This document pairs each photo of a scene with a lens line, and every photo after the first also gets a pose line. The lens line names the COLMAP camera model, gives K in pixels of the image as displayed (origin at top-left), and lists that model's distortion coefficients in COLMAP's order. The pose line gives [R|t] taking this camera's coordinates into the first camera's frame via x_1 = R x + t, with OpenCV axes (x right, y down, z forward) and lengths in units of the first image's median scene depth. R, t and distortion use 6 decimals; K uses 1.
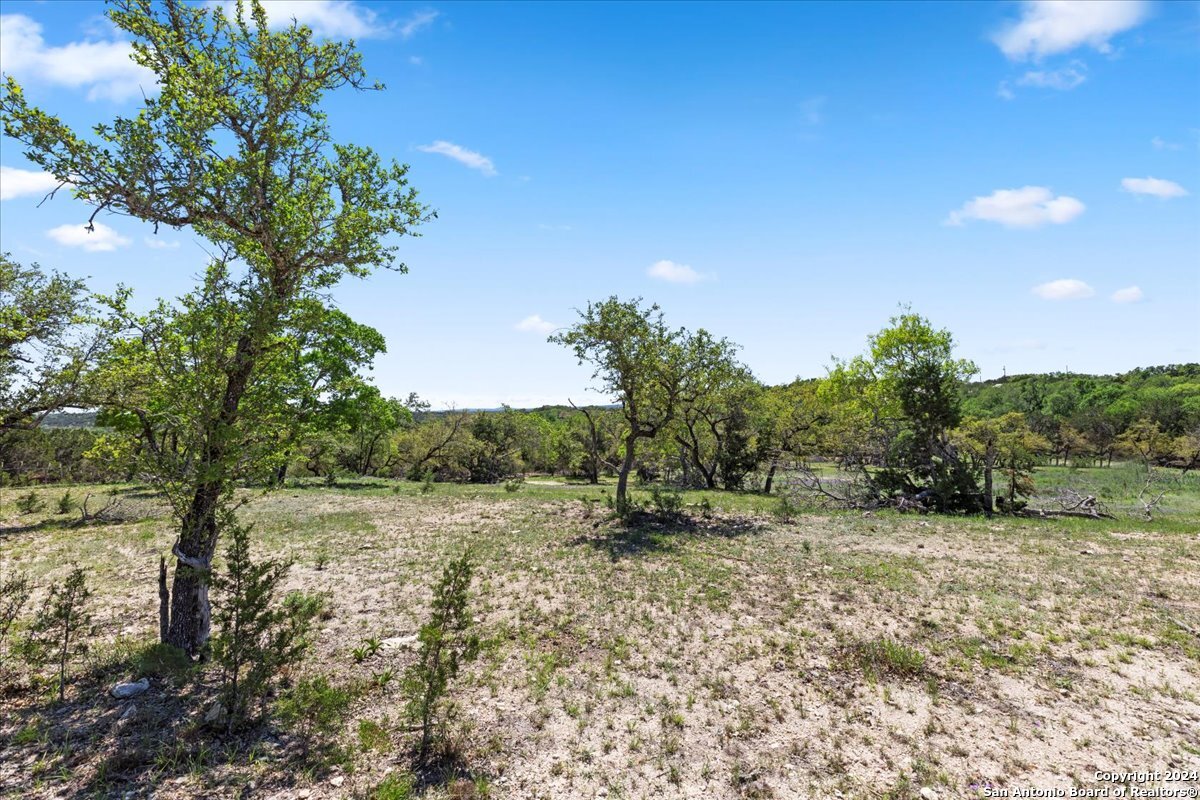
lens RADIAL K [[532.9, 0, 600.0], [0, 532.9, 400.0], [0, 0, 1]] dist [-0.002377, -0.000361]
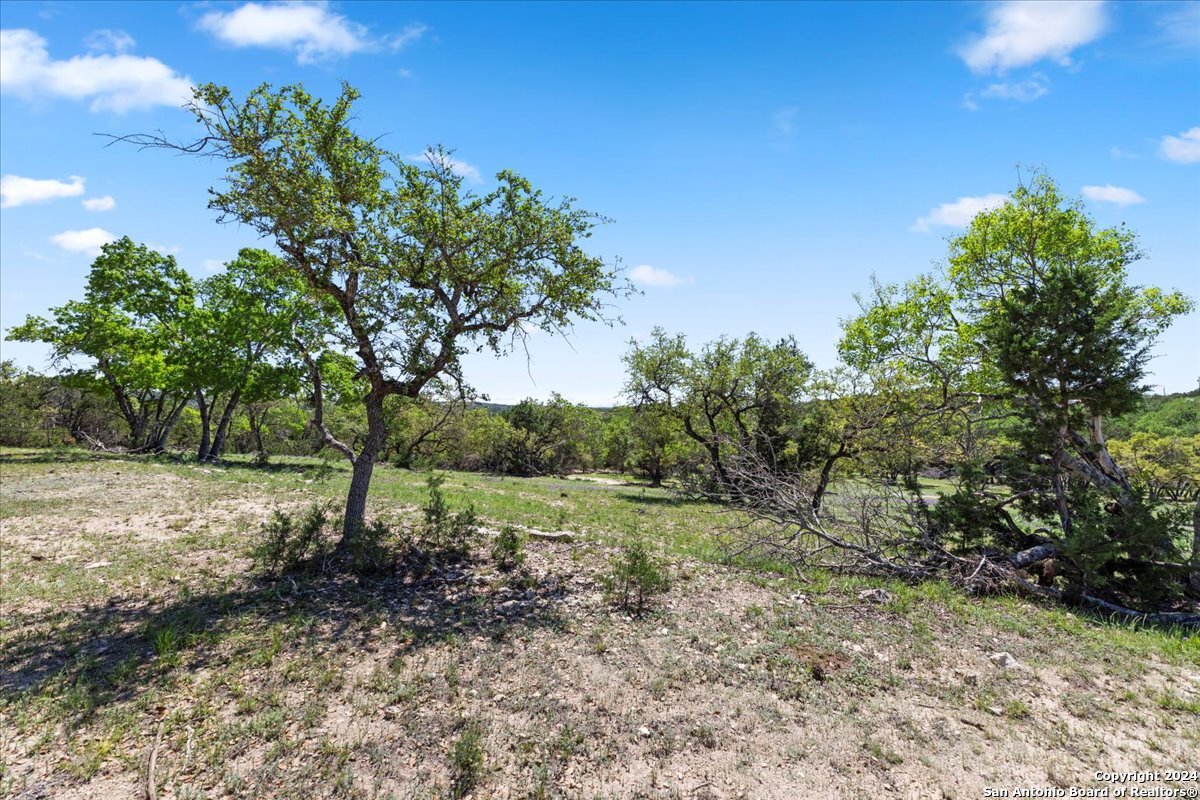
lens RADIAL K [[552.3, 0, 600.0], [0, 552.3, 400.0], [0, 0, 1]] dist [0.000478, 0.000057]
pose [[0.984040, 0.042146, -0.172882, 0.167000], [-0.041158, 0.999109, 0.009294, 0.029940], [0.173120, -0.002030, 0.984899, 0.248053]]
